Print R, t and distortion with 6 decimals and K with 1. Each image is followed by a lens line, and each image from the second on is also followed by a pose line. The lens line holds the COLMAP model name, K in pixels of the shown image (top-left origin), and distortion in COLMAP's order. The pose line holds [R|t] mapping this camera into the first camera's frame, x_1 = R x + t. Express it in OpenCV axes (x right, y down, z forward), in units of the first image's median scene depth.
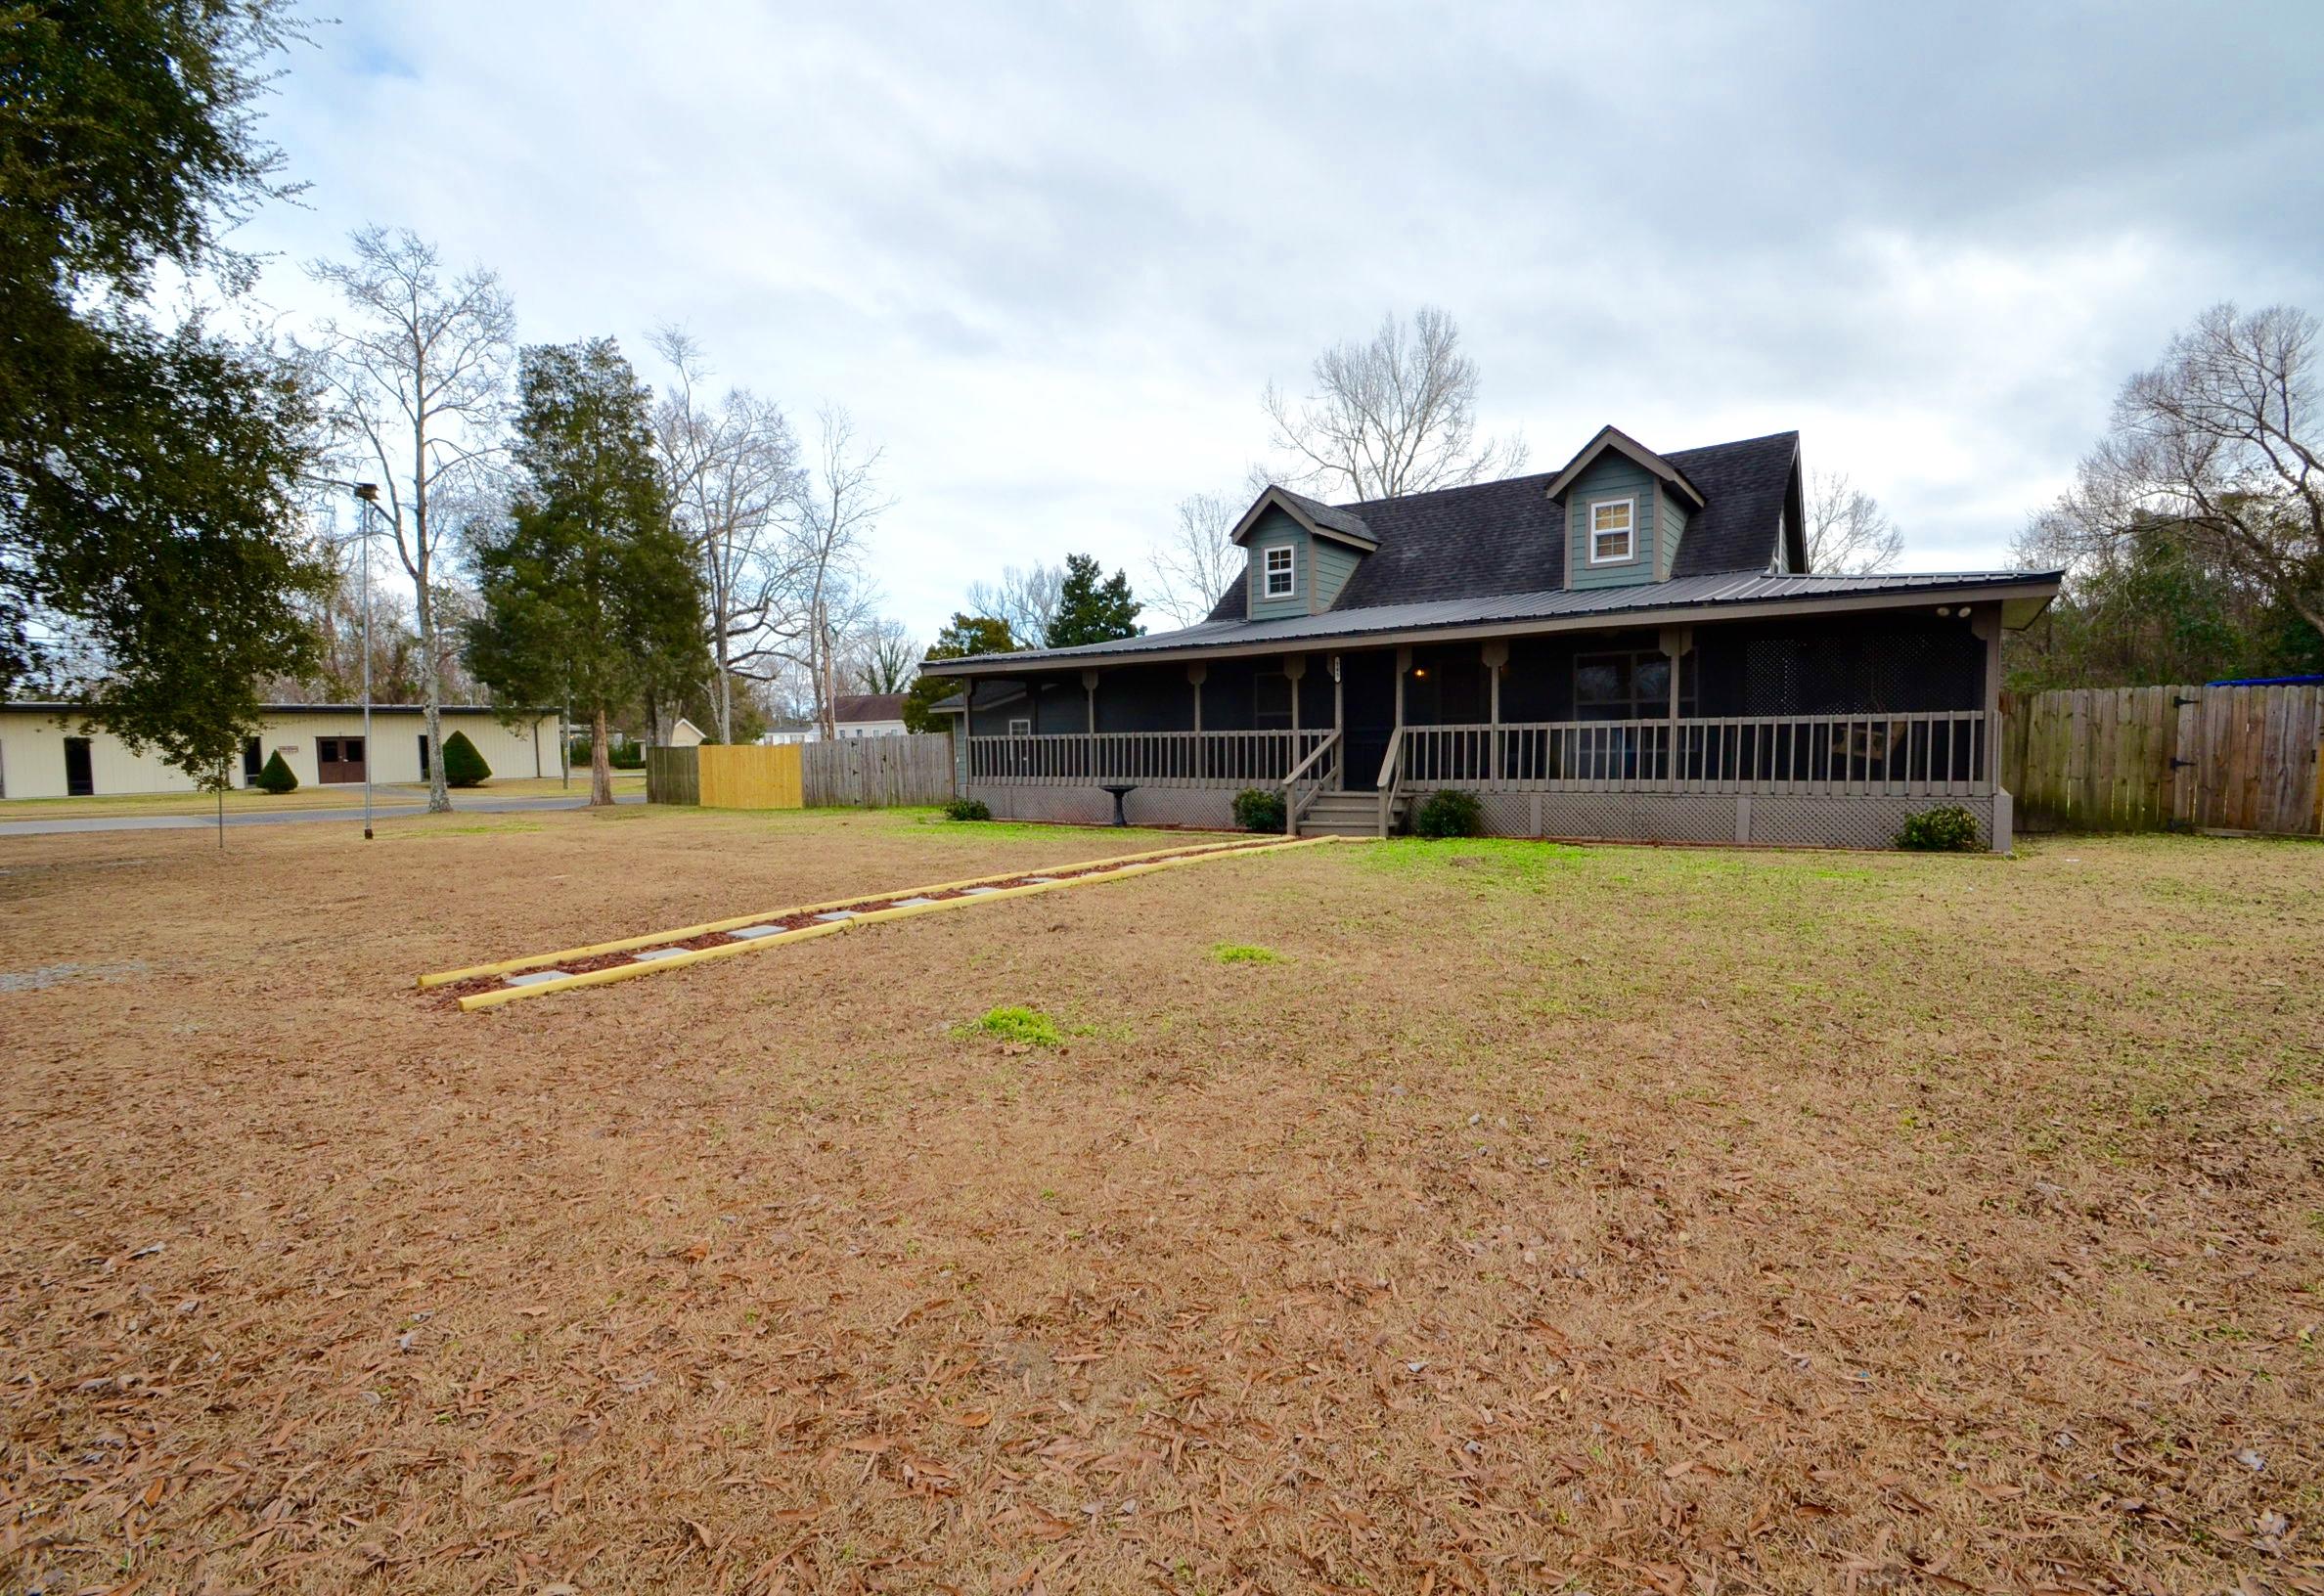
lens RADIAL K [[1076.1, 0, 1162.0], [0, 1076.1, 798.0], [0, 0, 1]] dist [0.000971, -0.014626]
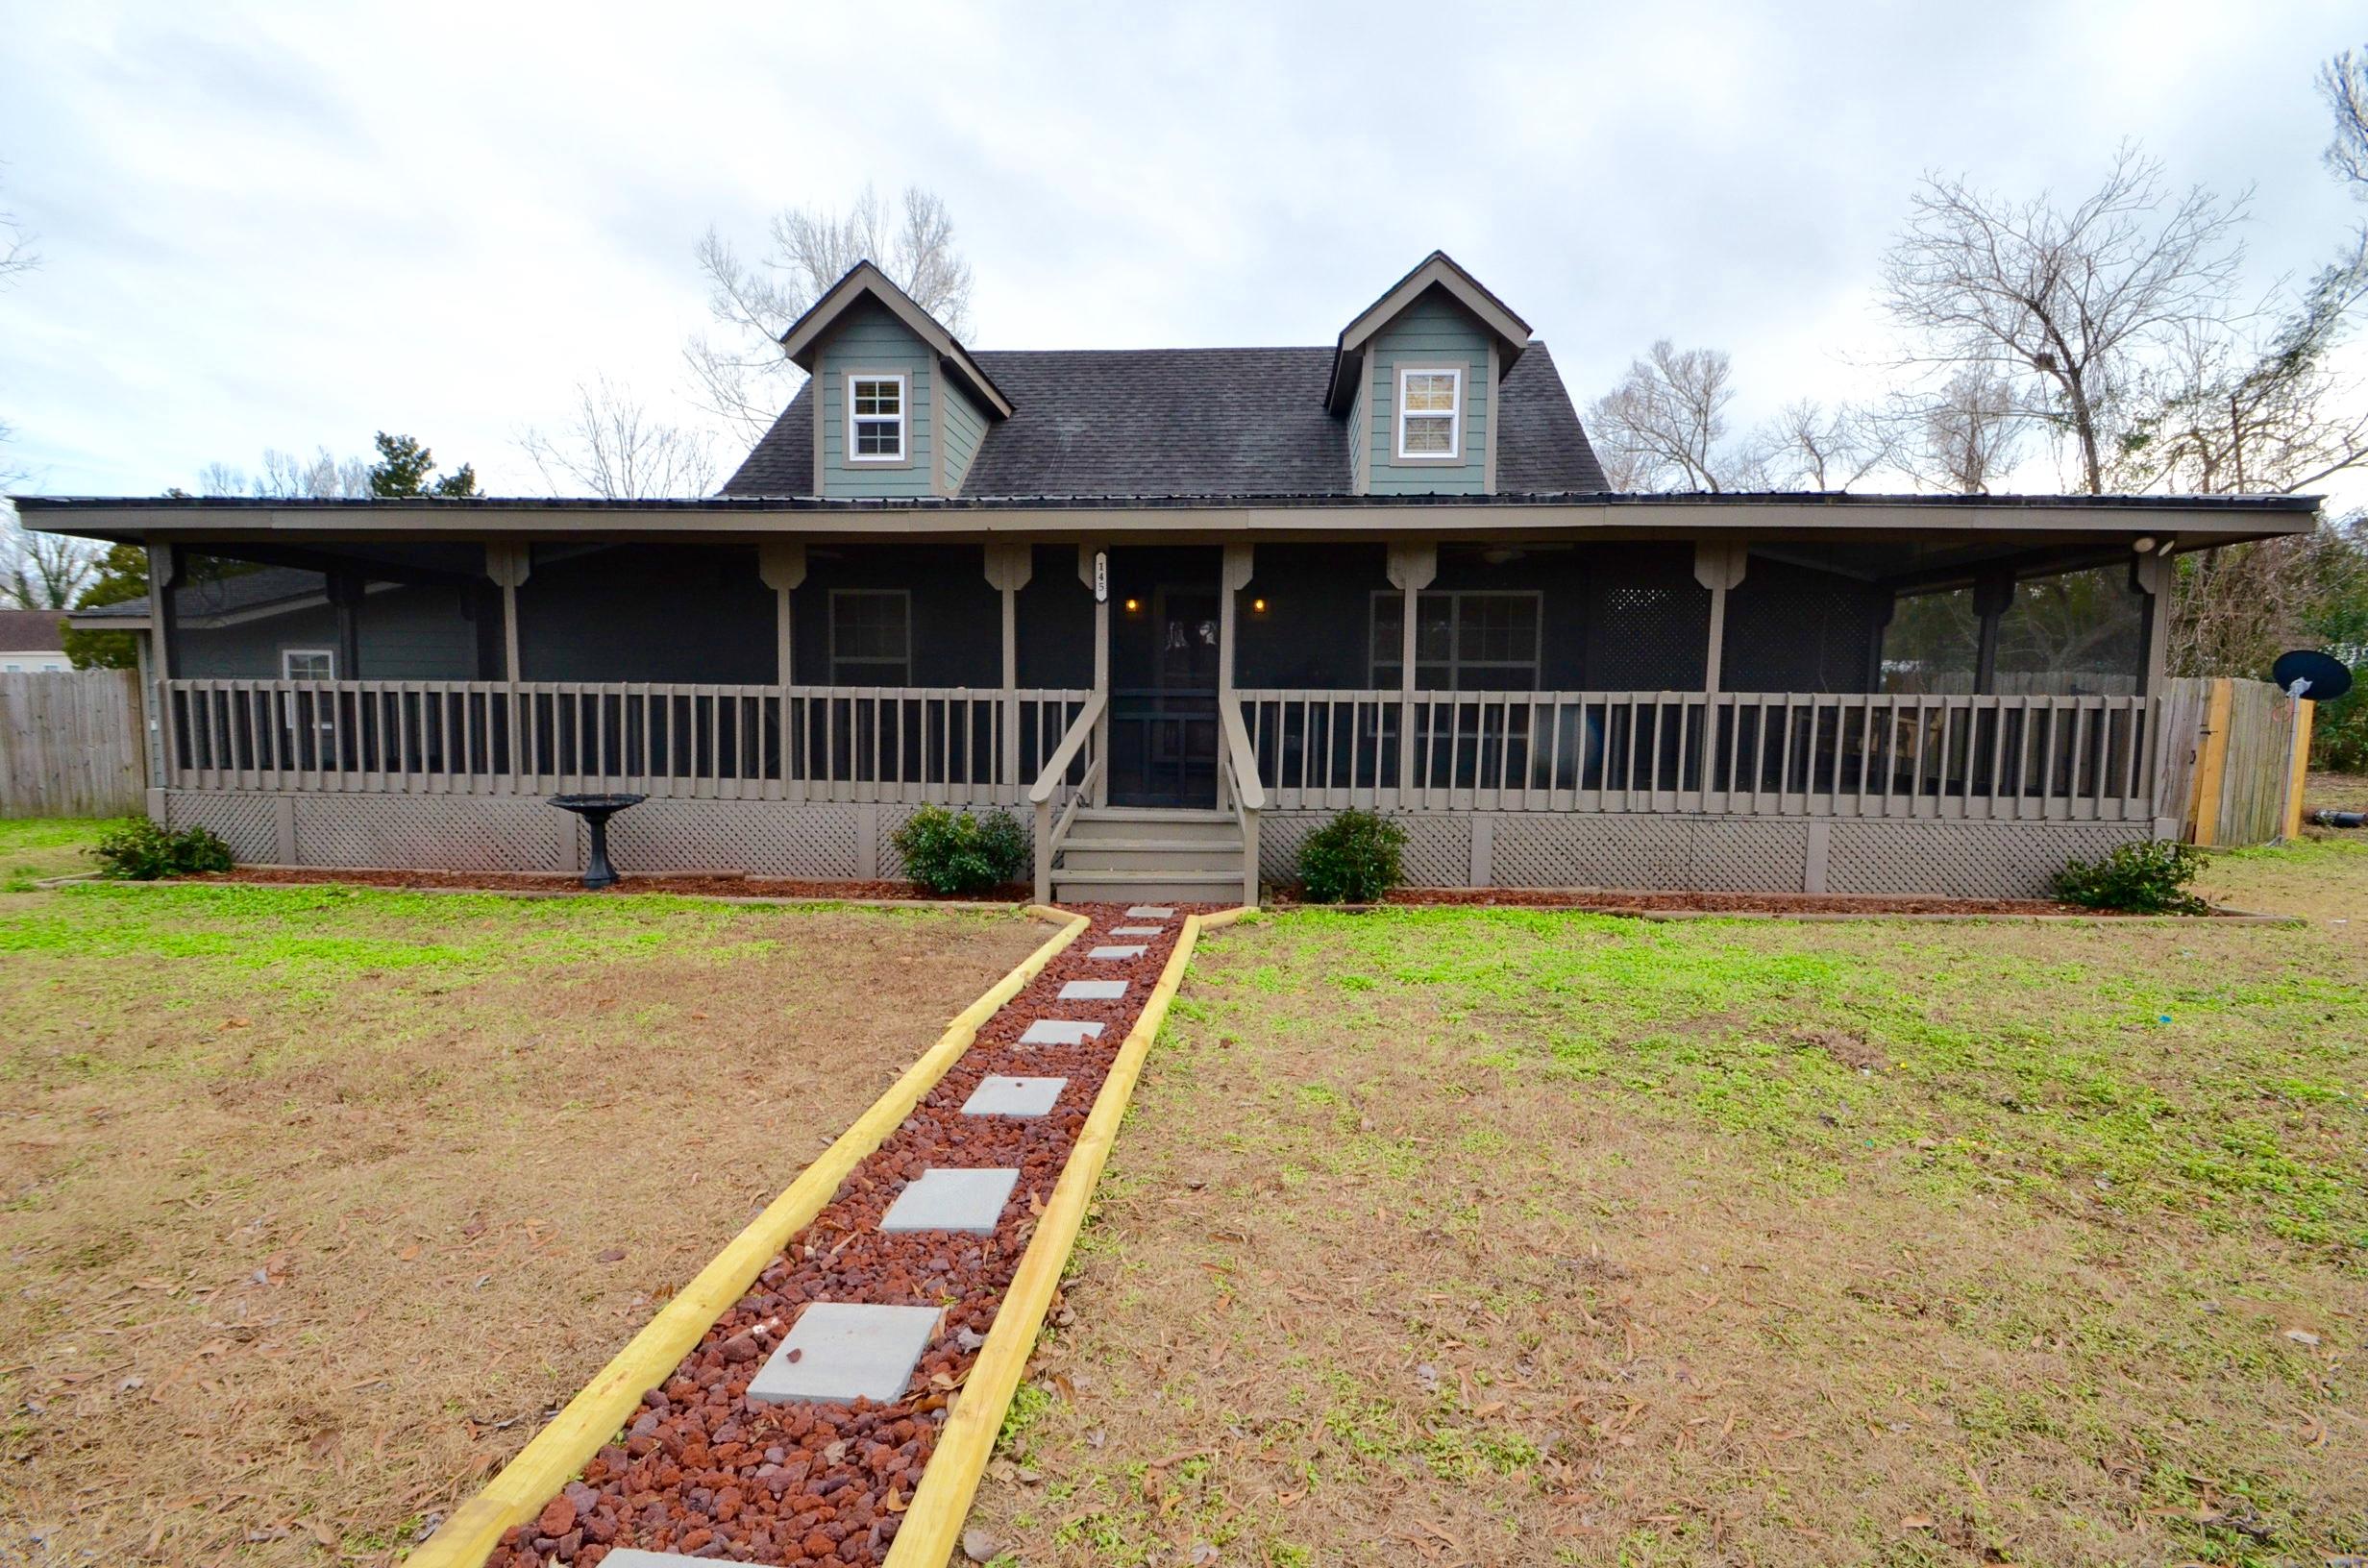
lens RADIAL K [[1015.7, 0, 1164.7], [0, 1015.7, 785.7], [0, 0, 1]] dist [0.004293, -0.012097]
pose [[0.837867, -0.018983, 0.545544, -0.070067], [0.003211, 0.999549, 0.029850, -0.026875], [-0.545865, -0.023259, 0.837550, 0.471765]]
